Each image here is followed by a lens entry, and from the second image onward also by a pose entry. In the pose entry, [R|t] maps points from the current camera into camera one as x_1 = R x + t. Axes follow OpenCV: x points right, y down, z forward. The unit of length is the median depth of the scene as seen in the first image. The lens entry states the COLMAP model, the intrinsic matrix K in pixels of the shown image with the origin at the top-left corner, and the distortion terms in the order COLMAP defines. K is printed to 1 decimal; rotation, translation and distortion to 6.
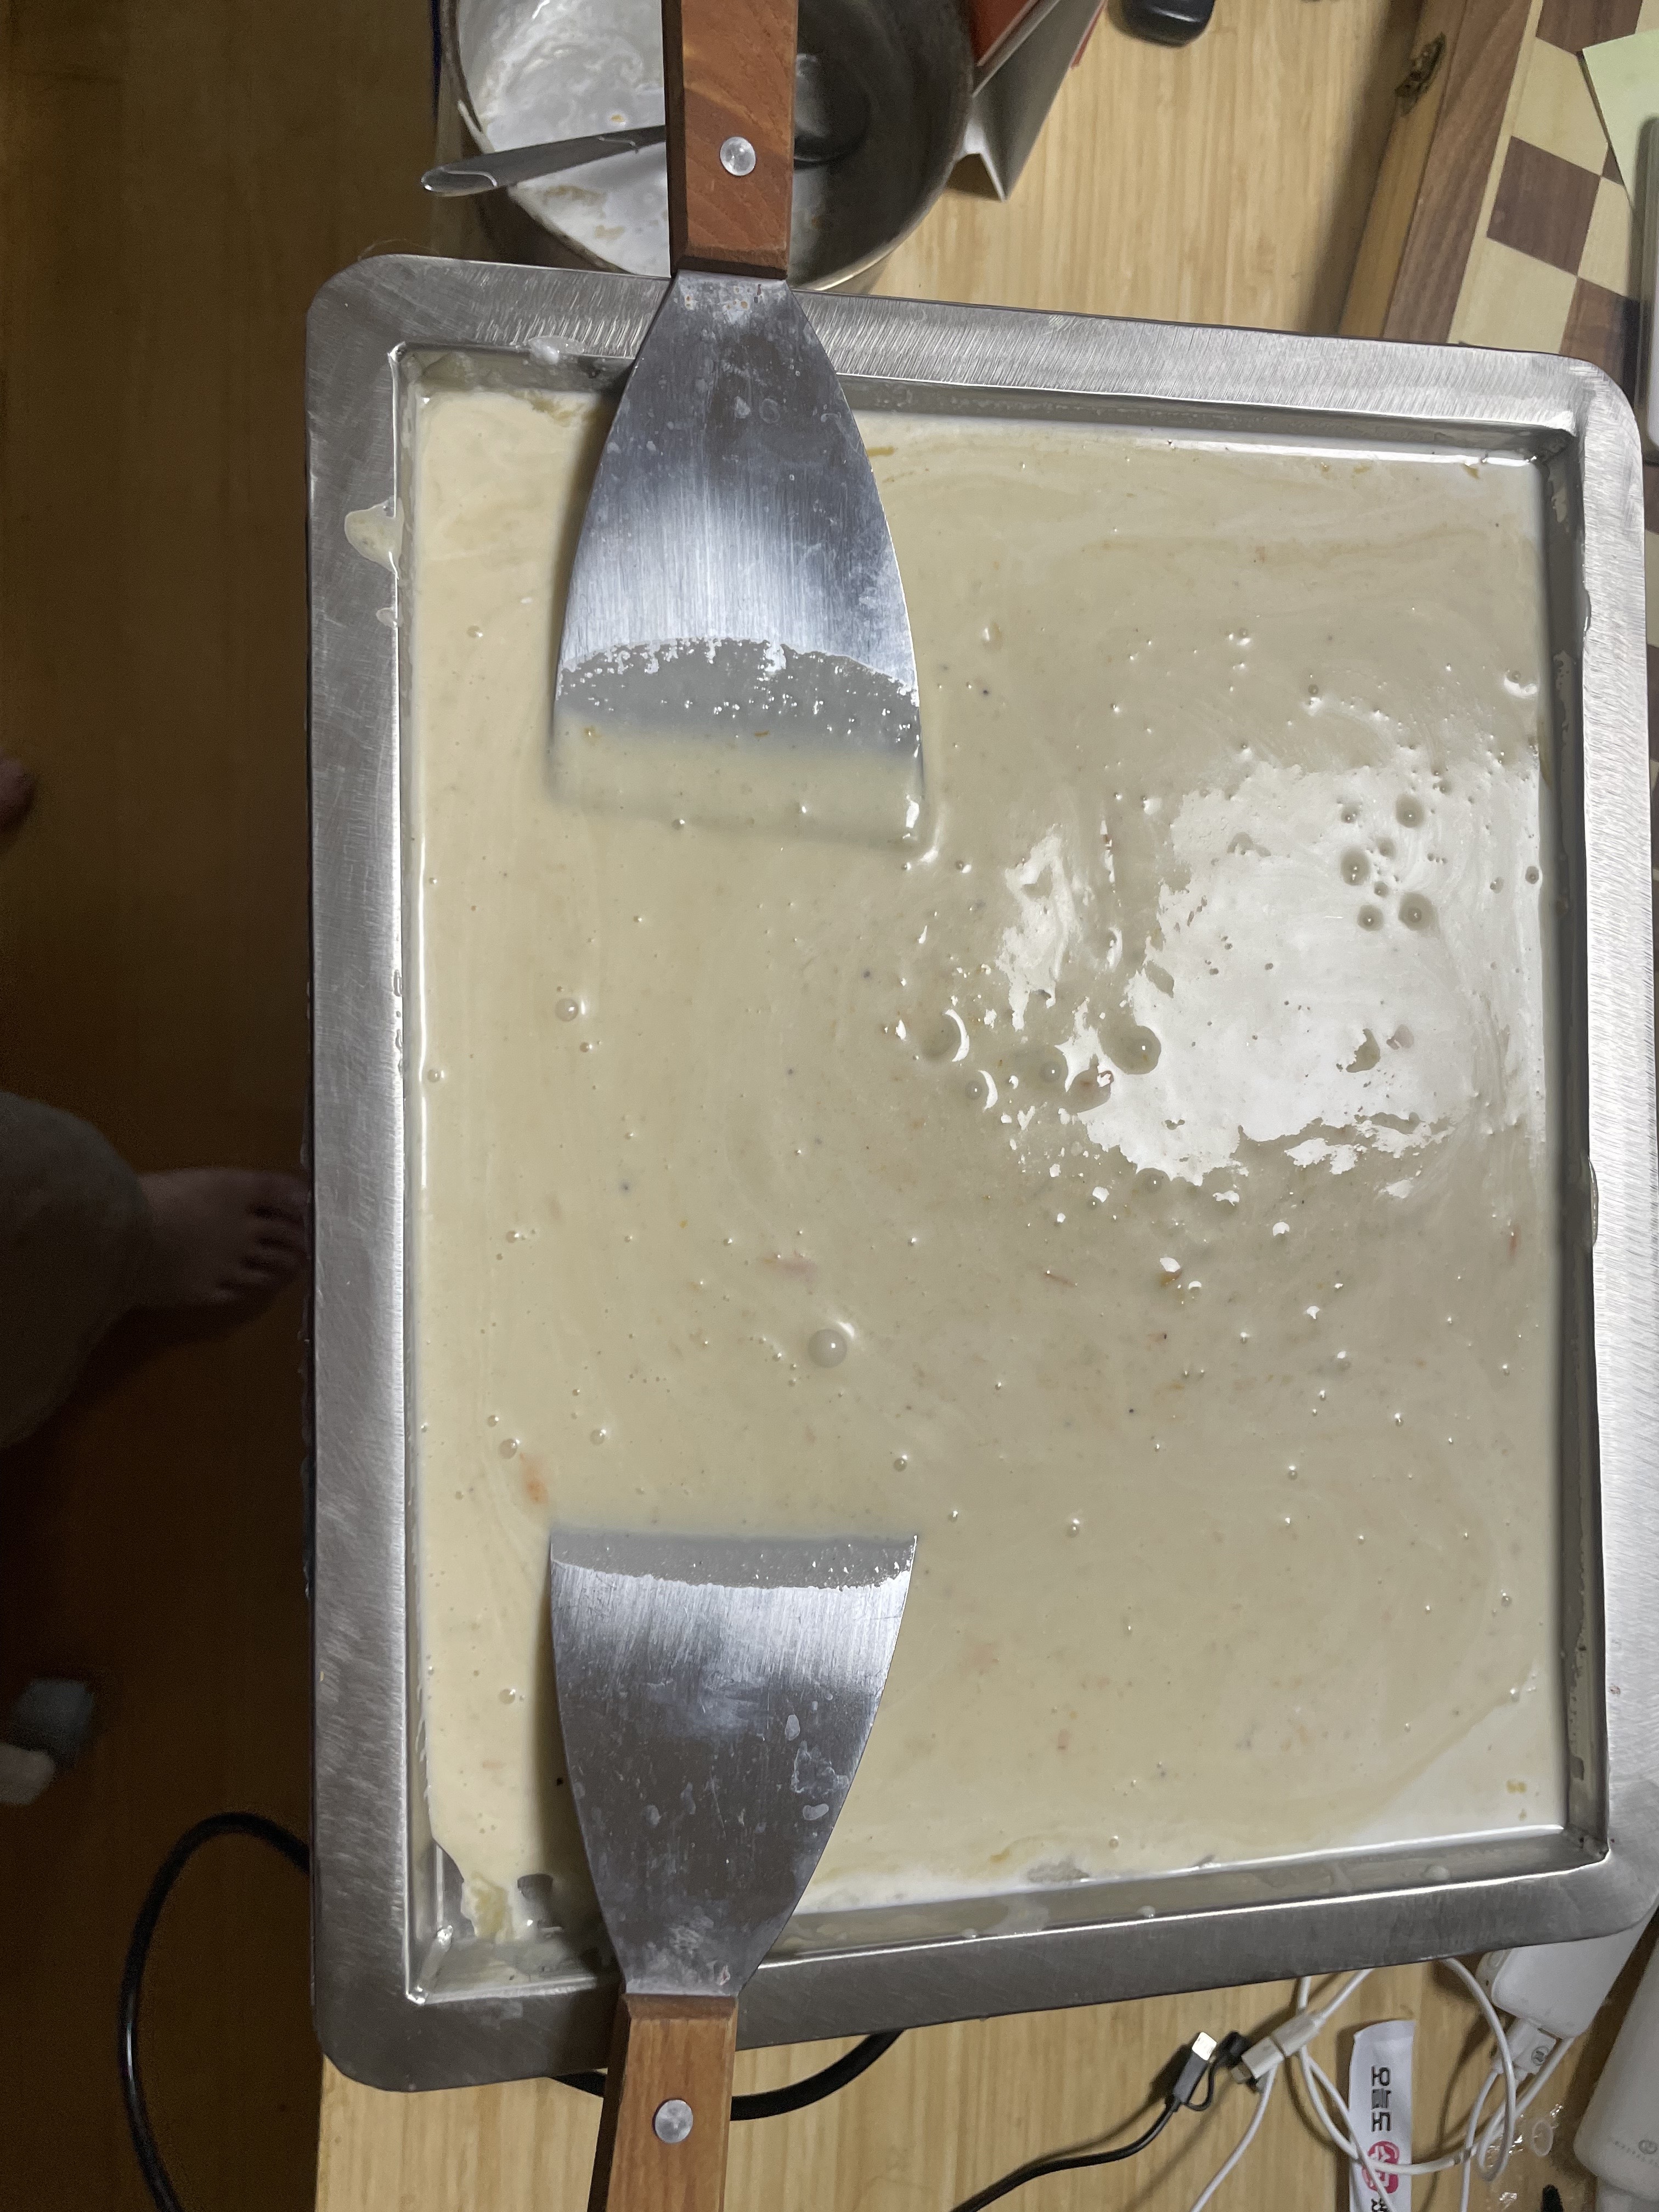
lens RADIAL K [[1696.5, 0, 817.1], [0, 1696.5, 1083.0], [0, 0, 1]] dist [0.041030, -0.079927]
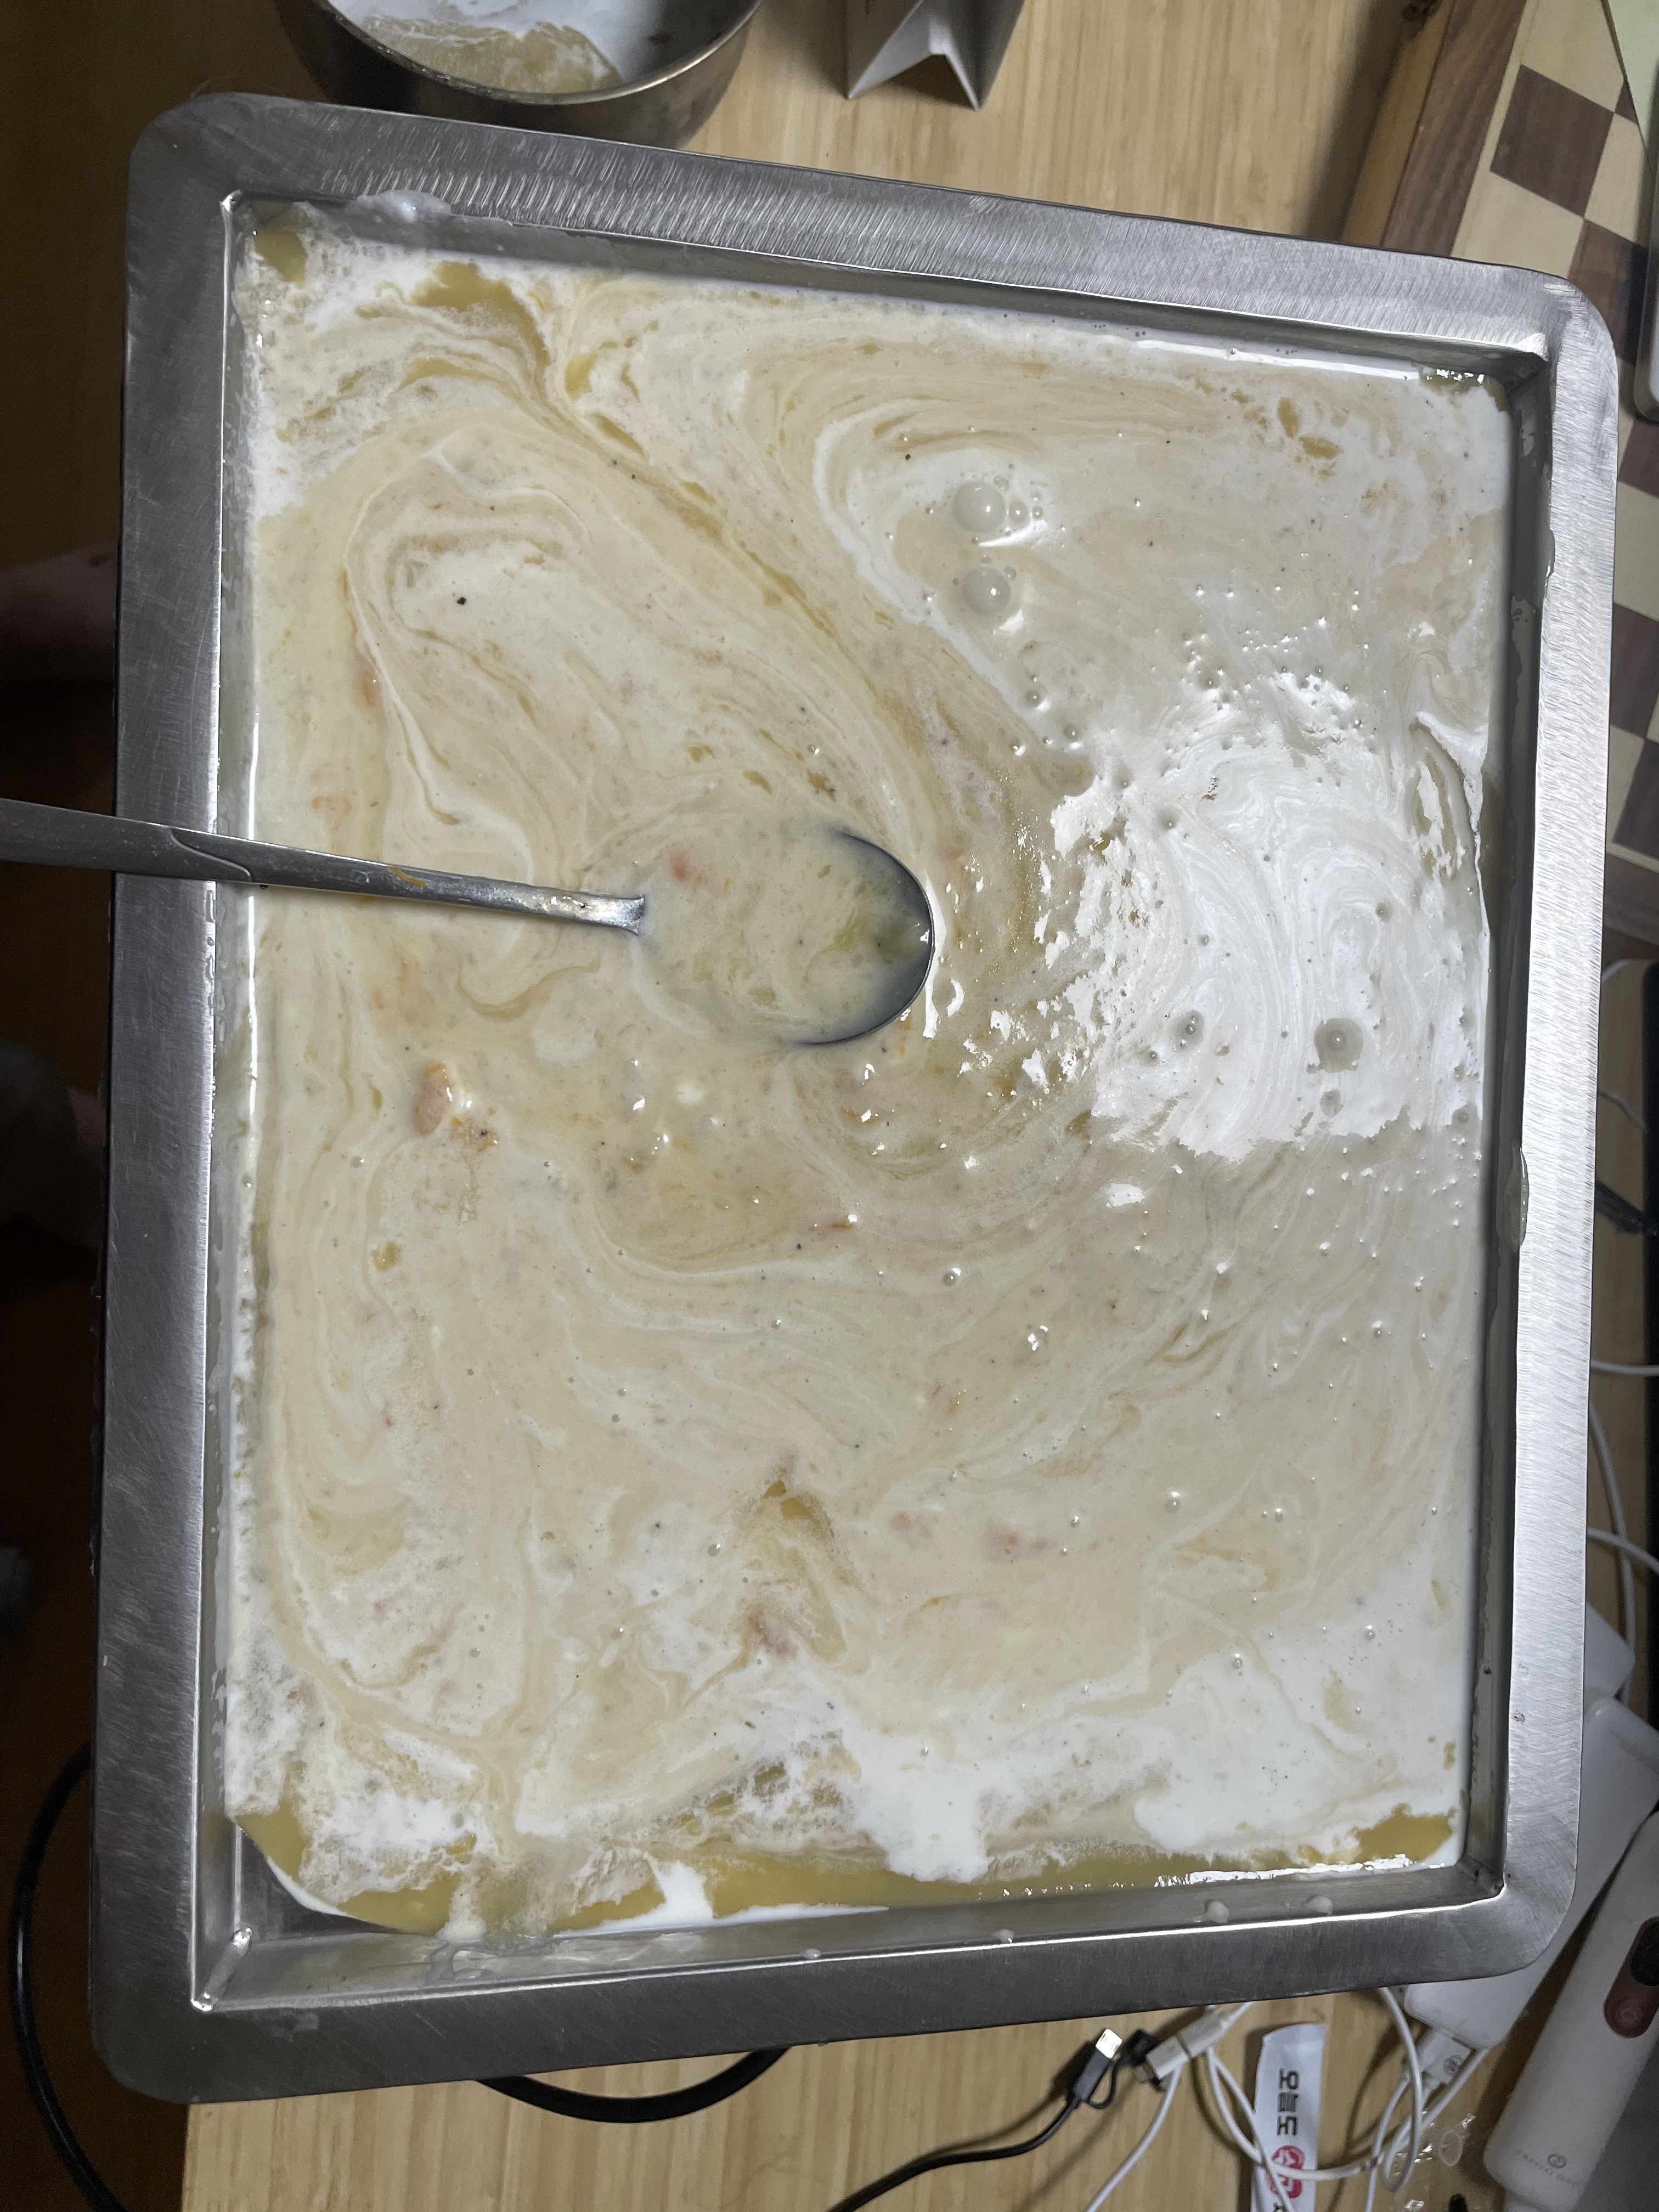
lens RADIAL K [[1696.5, 0, 829.5], [0, 1696.5, 1105.8], [0, 0, 1]] dist [0.041030, -0.079927]
pose [[0.999230, 0.038242, 0.008745, 0.070184], [-0.038518, 0.998681, 0.033937, 0.003057], [-0.007435, -0.034247, 0.999386, 0.079106]]
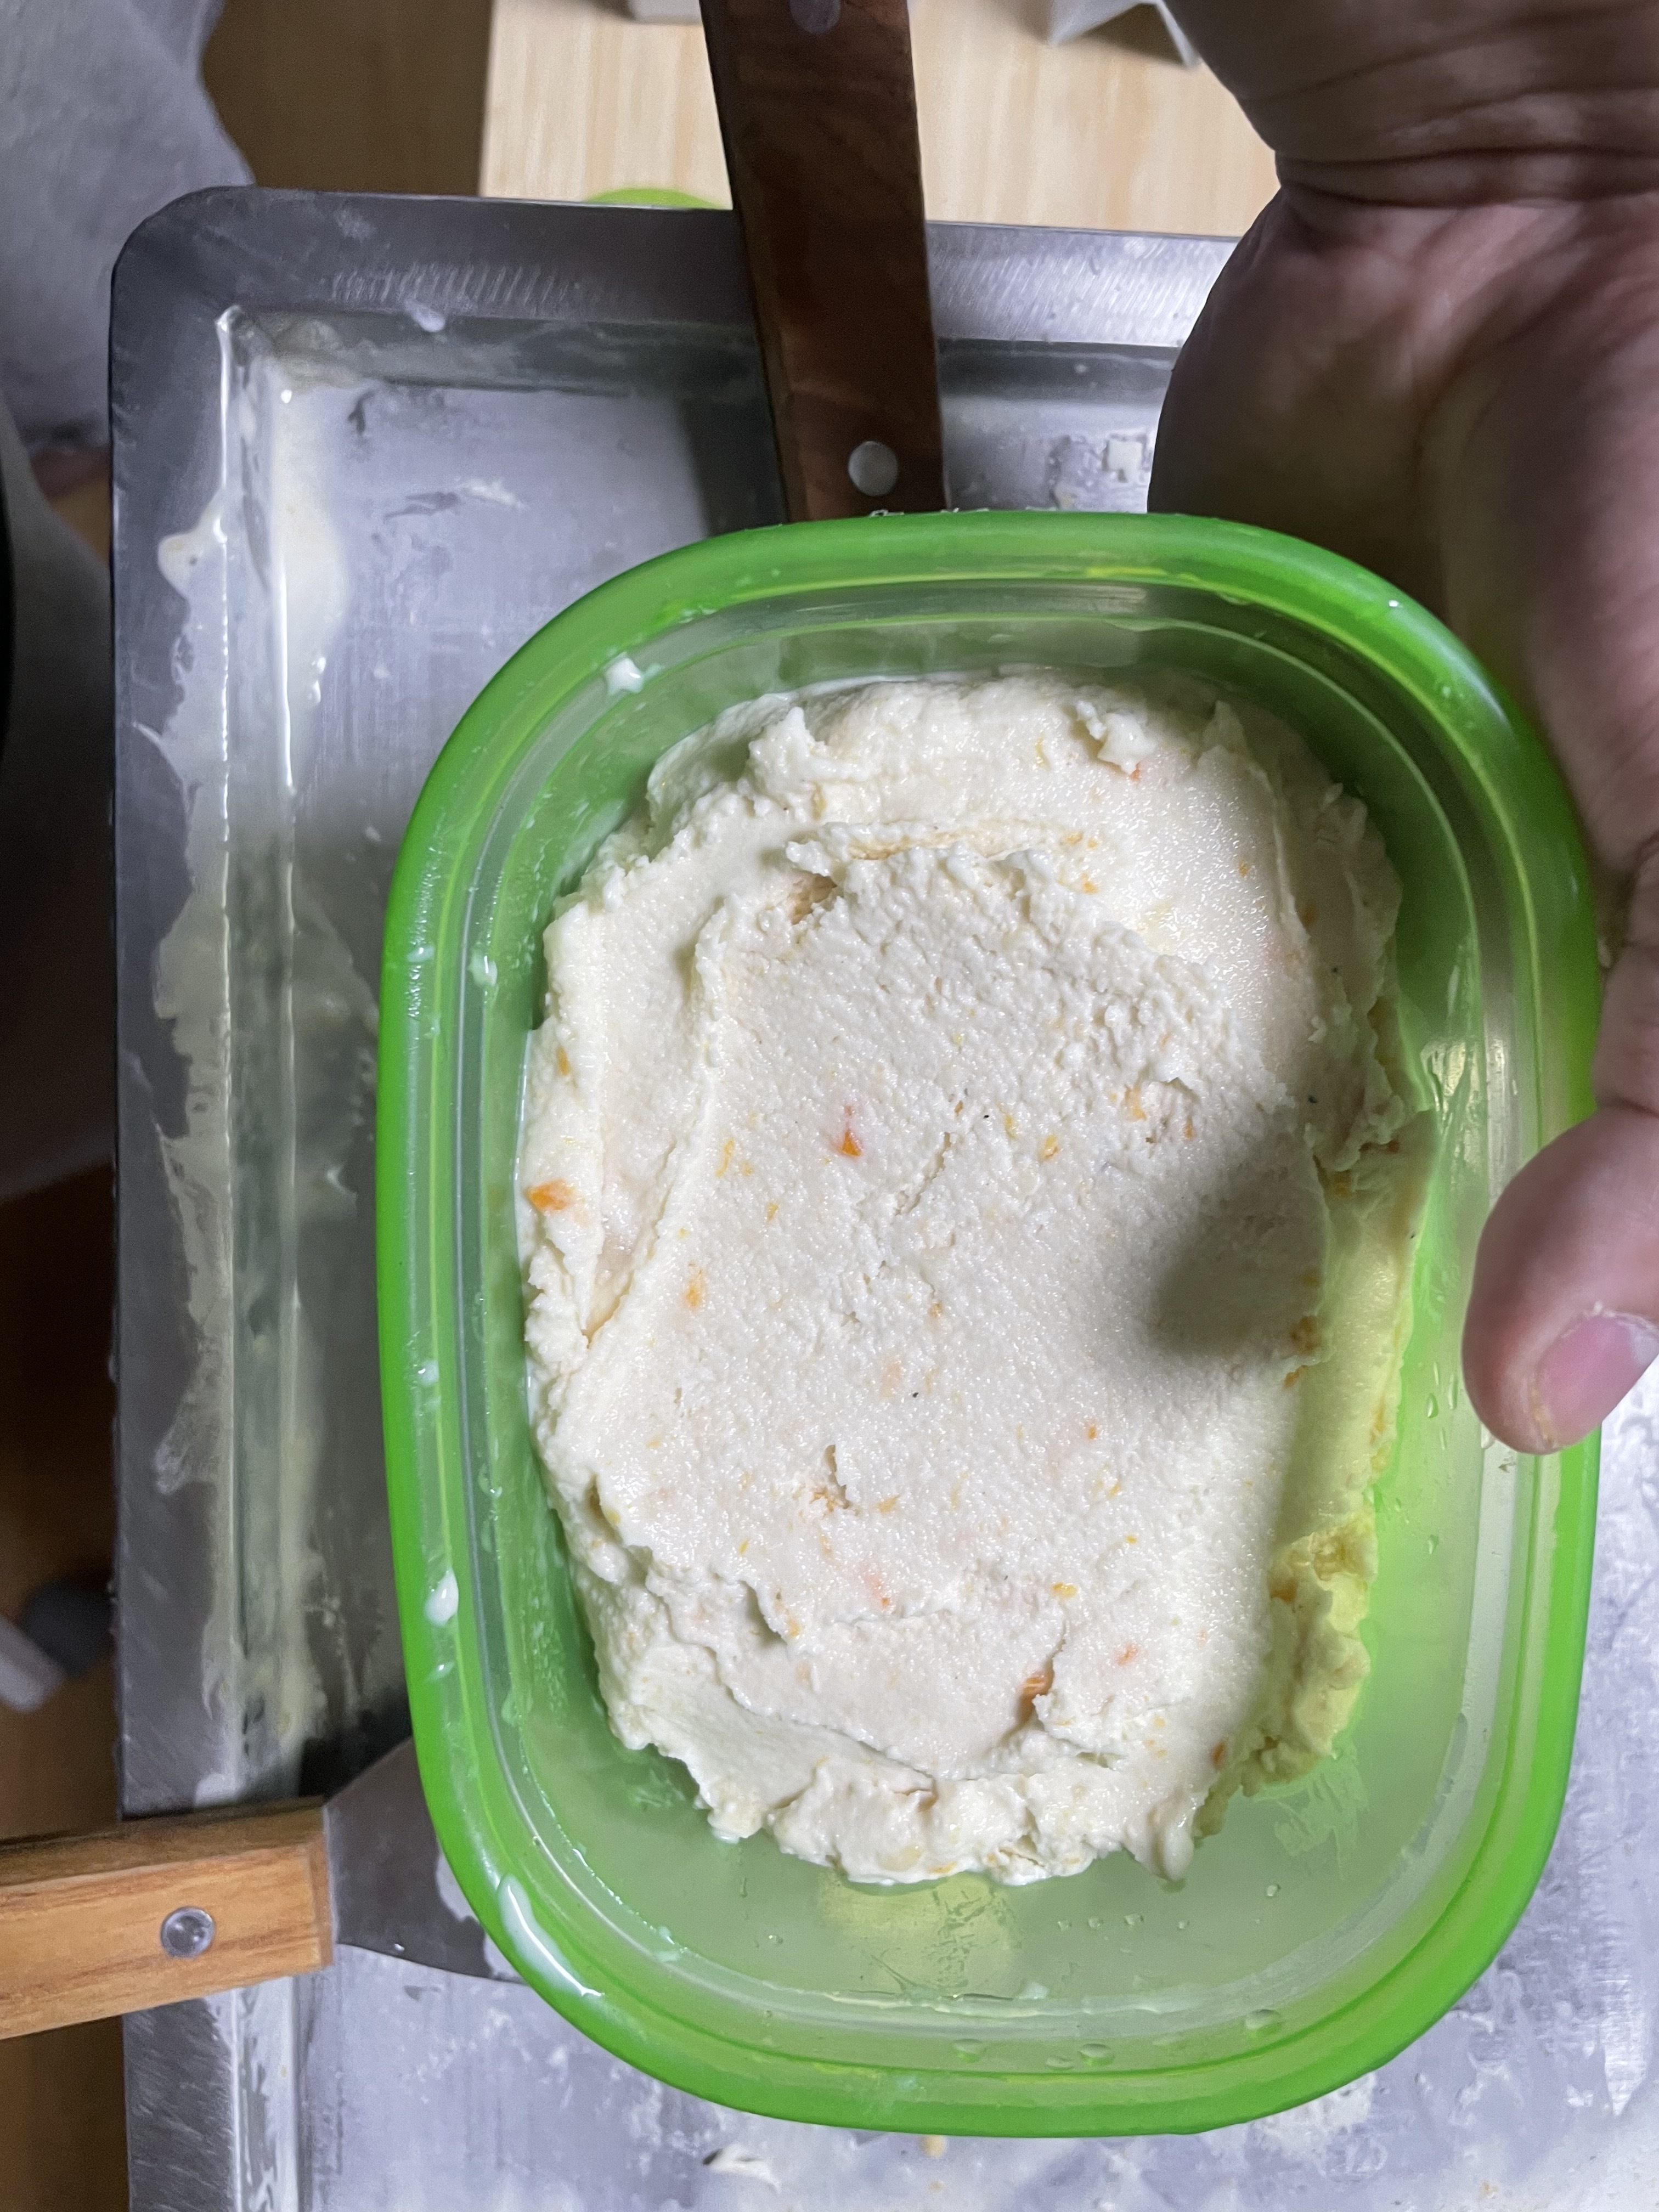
lens RADIAL K [[1696.5, 0, 826.4], [0, 1696.5, 1092.6], [0, 0, 1]] dist [0.041030, -0.079927]
pose [[0.991902, 0.033012, -0.122637, 0.108077], [-0.024405, 0.997176, 0.071031, -0.132545], [0.124635, -0.067463, 0.989906, 0.235744]]
